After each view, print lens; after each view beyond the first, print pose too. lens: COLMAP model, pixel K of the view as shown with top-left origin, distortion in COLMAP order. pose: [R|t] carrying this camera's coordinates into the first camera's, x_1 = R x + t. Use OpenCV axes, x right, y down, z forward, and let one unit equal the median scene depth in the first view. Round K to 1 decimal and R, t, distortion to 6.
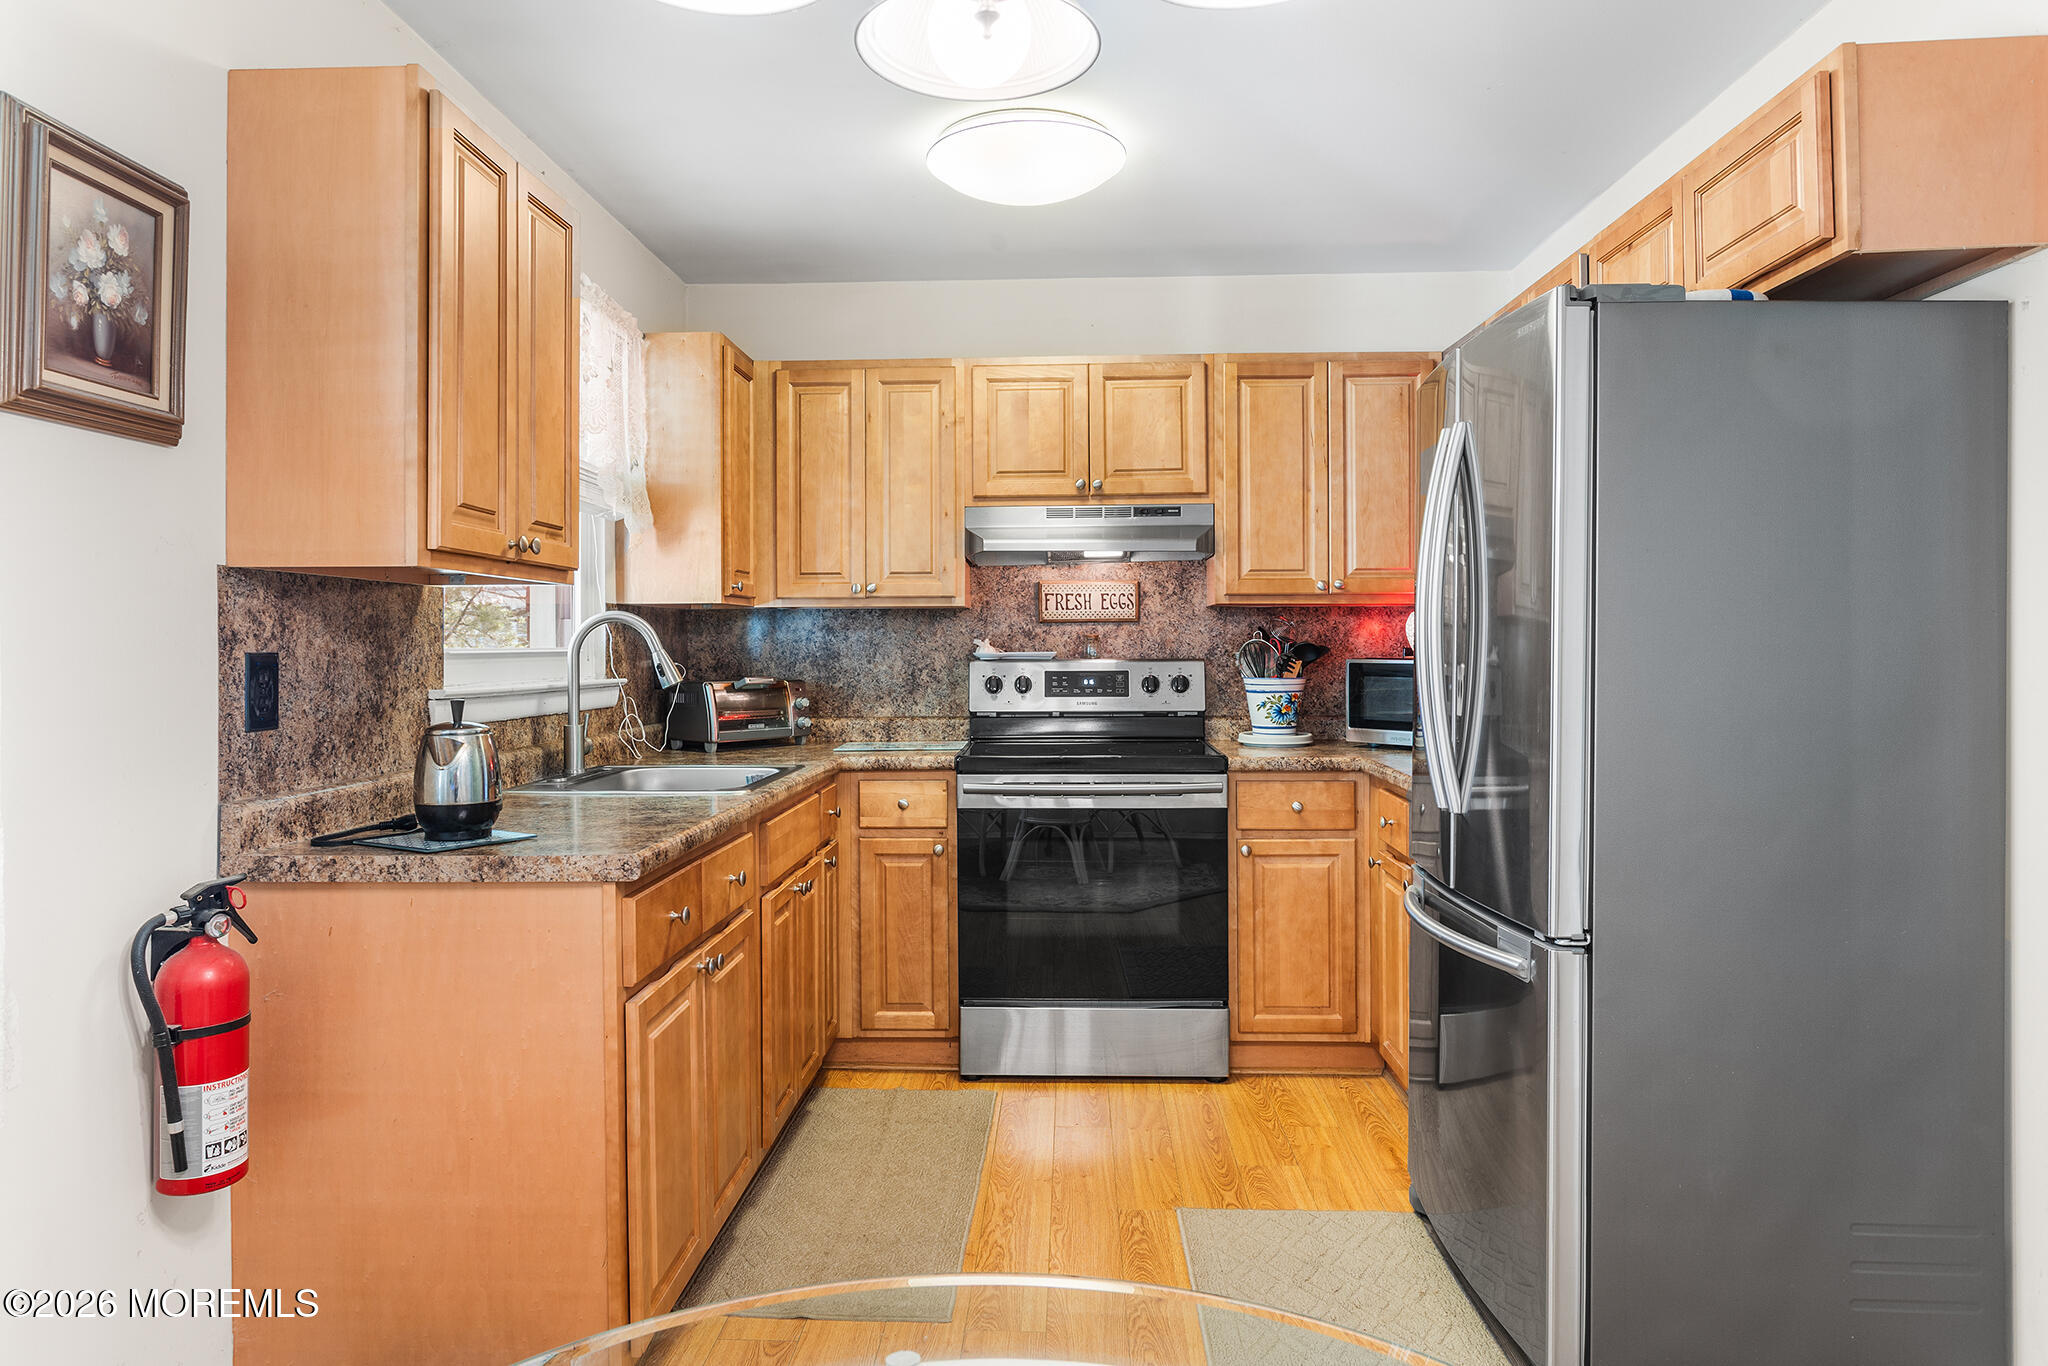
lens RADIAL K [[1302.6, 0, 1015.6], [0, 1302.6, 650.1], [0, 0, 1]] dist [0.000439, 0.001822]
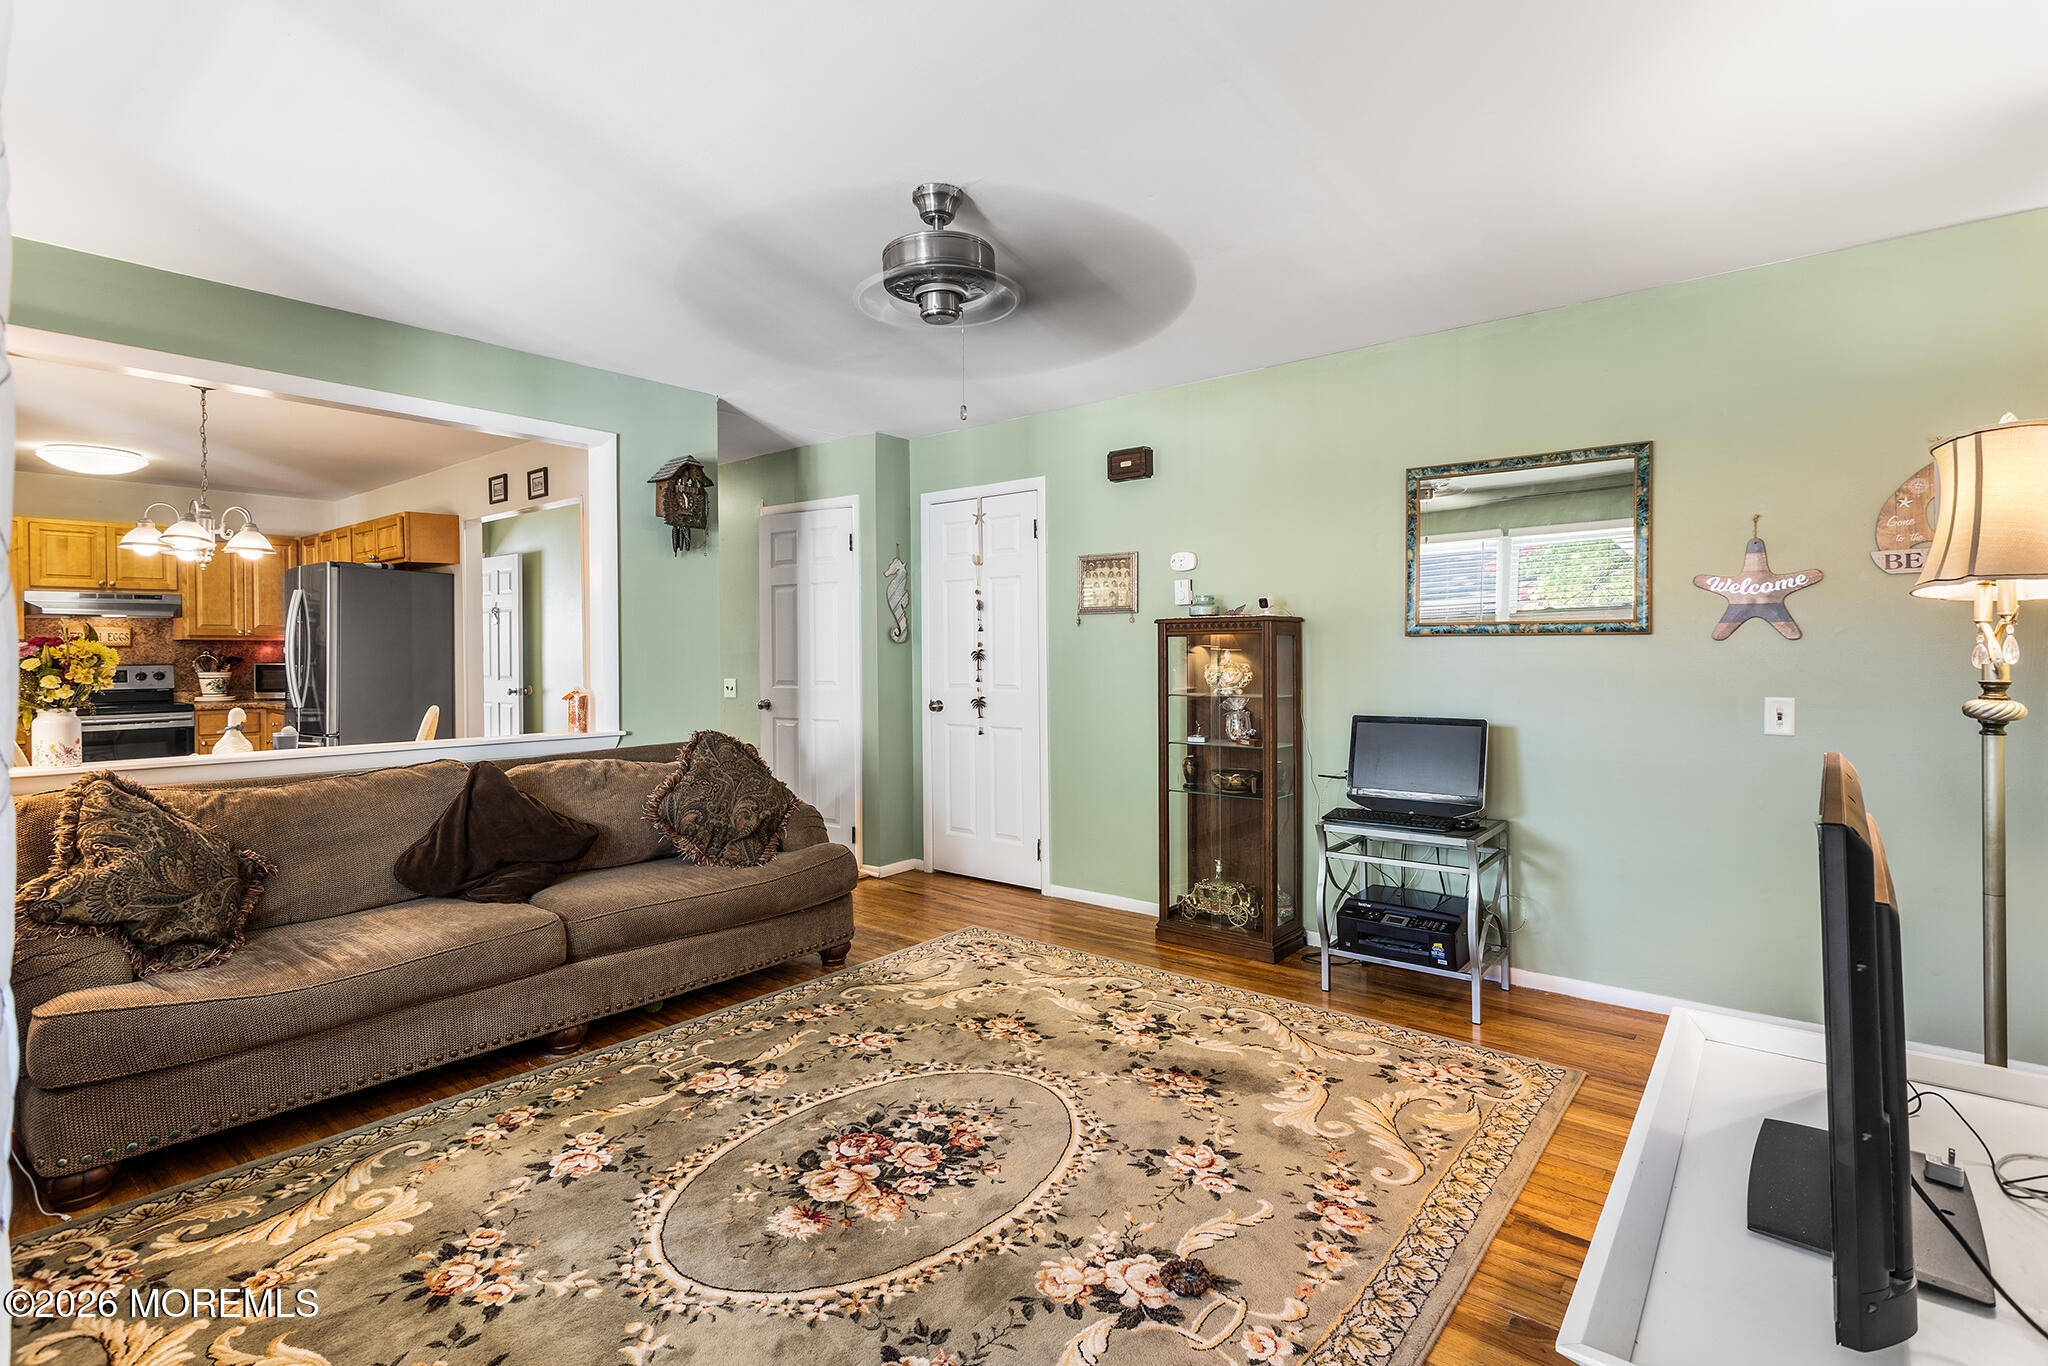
lens RADIAL K [[983.5, 0, 1012.1], [0, 983.5, 652.0], [0, 0, 1]] dist [0.002488, 0.000560]
pose [[0.608834, -0.002870, 0.793293, -0.346160], [0.006614, 0.999977, -0.001458, -0.001968], [-0.793270, 0.006135, 0.608839, -1.250596]]
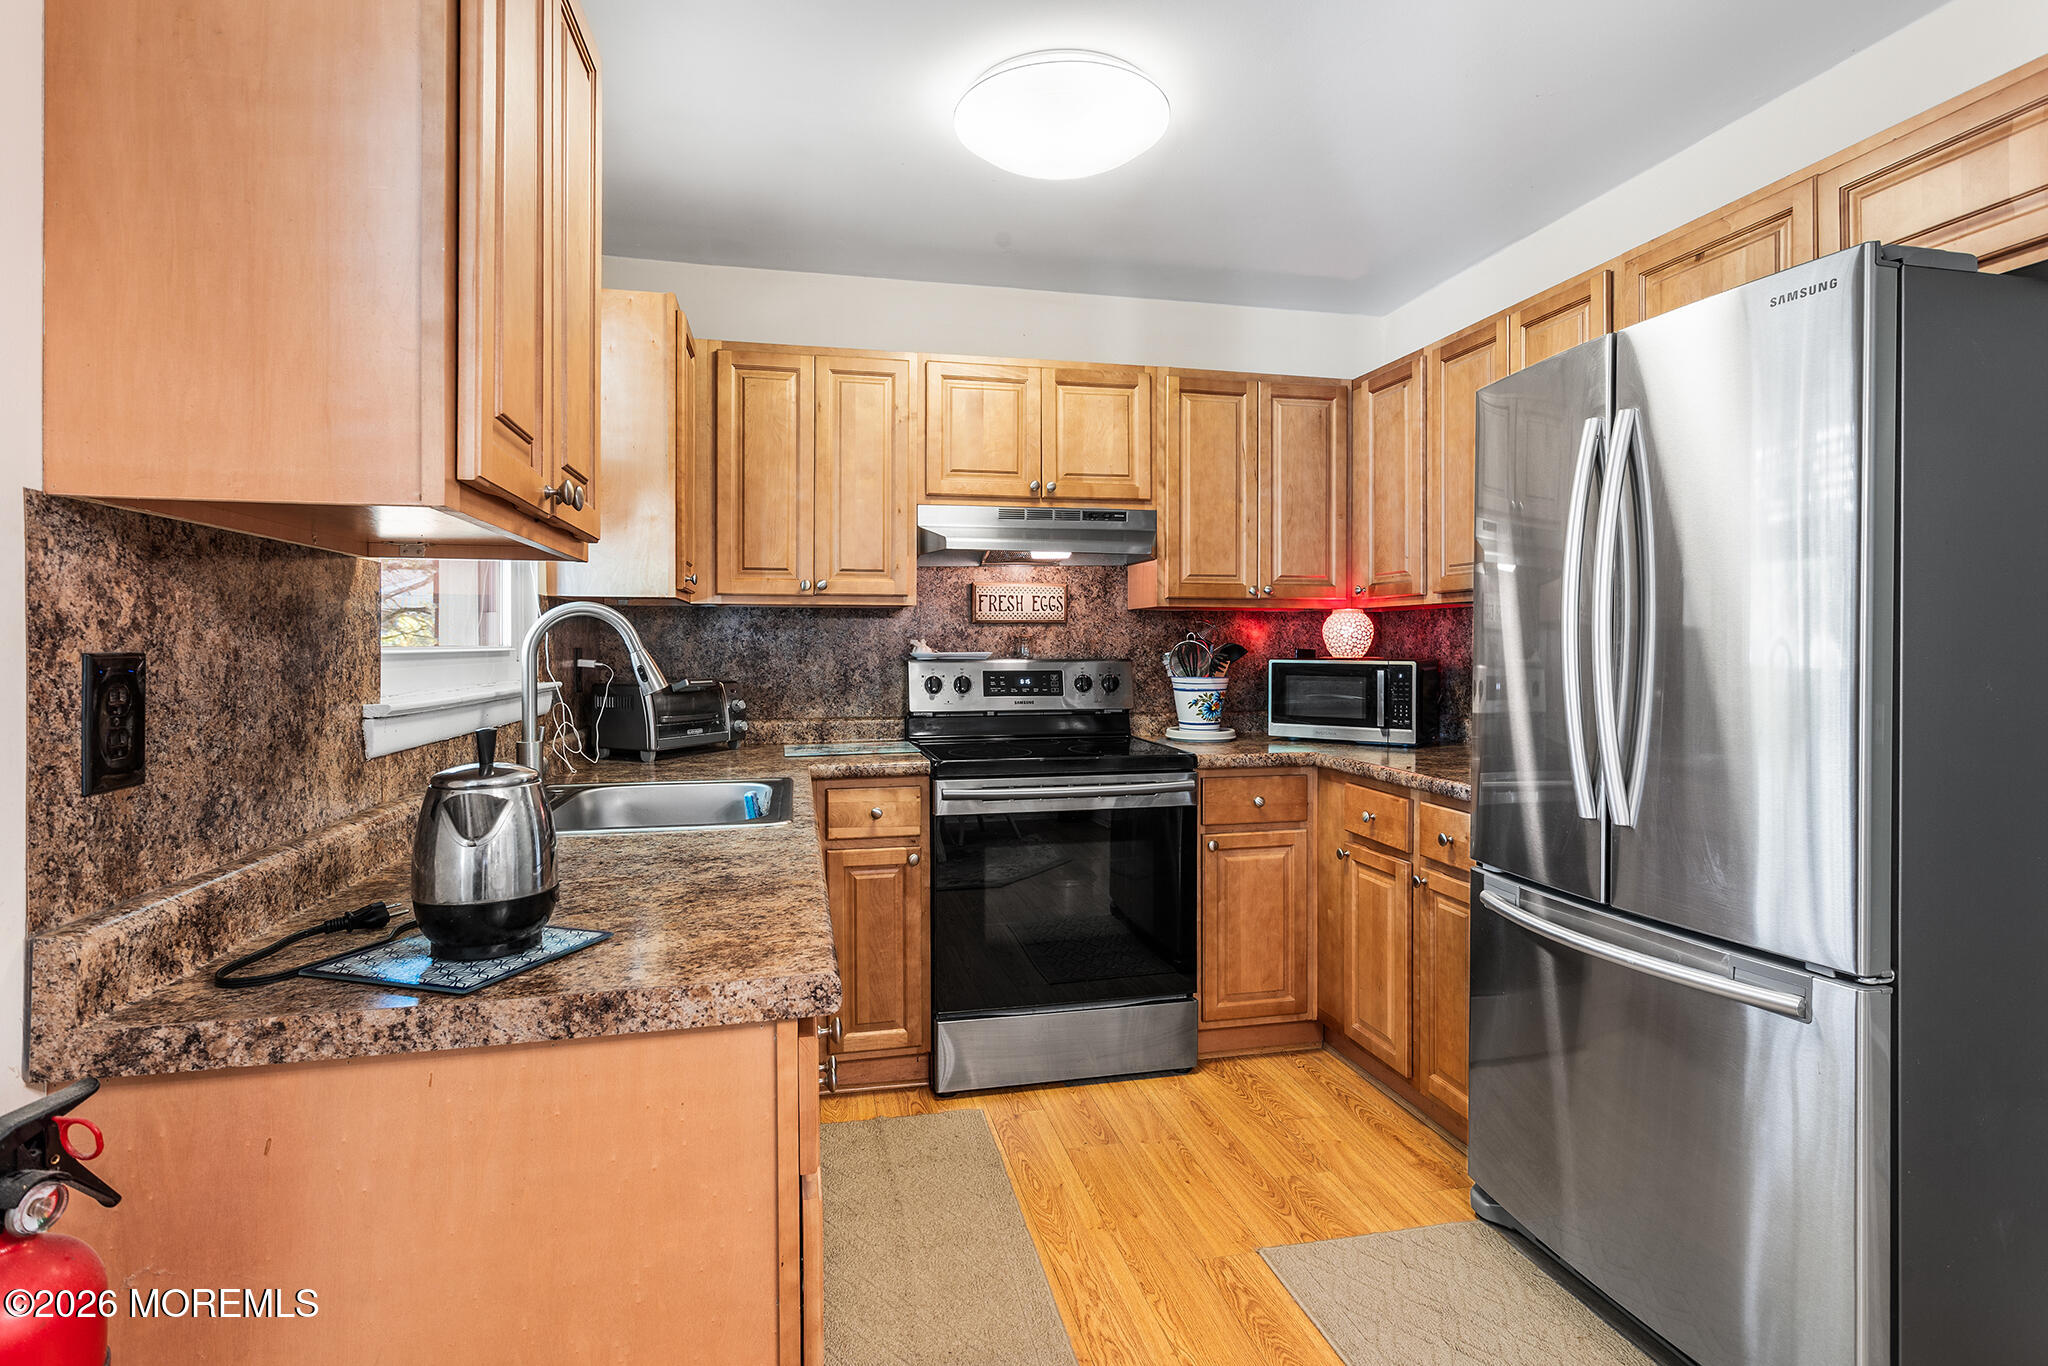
lens RADIAL K [[1005.6, 0, 1016.0], [0, 1005.6, 653.1], [0, 0, 1]] dist [0.004361, 0.000899]
pose [[0.965844, 0.001629, 0.259120, -0.176553], [-0.002447, 0.999993, 0.002837, -0.000165], [-0.259113, -0.003374, 0.965841, 0.267052]]
